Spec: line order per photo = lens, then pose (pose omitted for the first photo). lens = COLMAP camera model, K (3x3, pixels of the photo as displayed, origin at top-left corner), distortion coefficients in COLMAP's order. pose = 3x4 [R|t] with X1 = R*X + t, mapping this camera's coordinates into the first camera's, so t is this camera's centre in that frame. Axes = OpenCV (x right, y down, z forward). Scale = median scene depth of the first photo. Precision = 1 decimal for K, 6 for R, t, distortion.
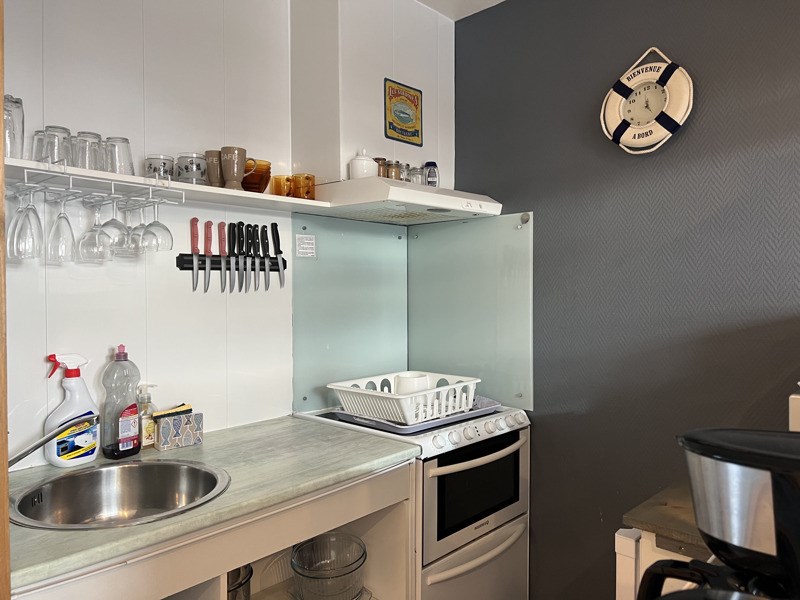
lens RADIAL K [[615.7, 0, 402.1], [0, 615.7, 301.1], [0, 0, 1]] dist [0.015322, -0.001859]
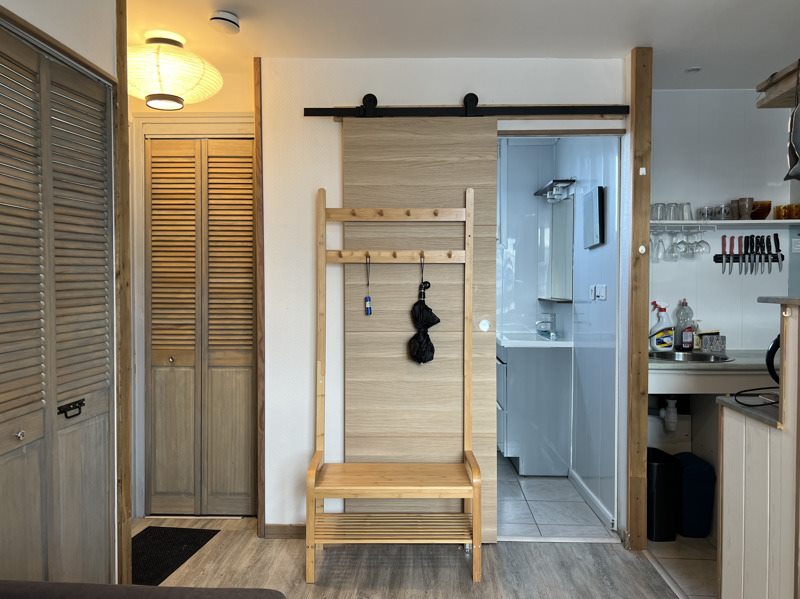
lens RADIAL K [[615.7, 0, 402.1], [0, 615.7, 300.6], [0, 0, 1]] dist [0.015322, -0.001859]
pose [[0.661951, 0.020304, -0.749272, 0.471155], [-0.013663, 0.999794, 0.015022, 0.055589], [0.749423, 0.000294, 0.662092, -1.081841]]
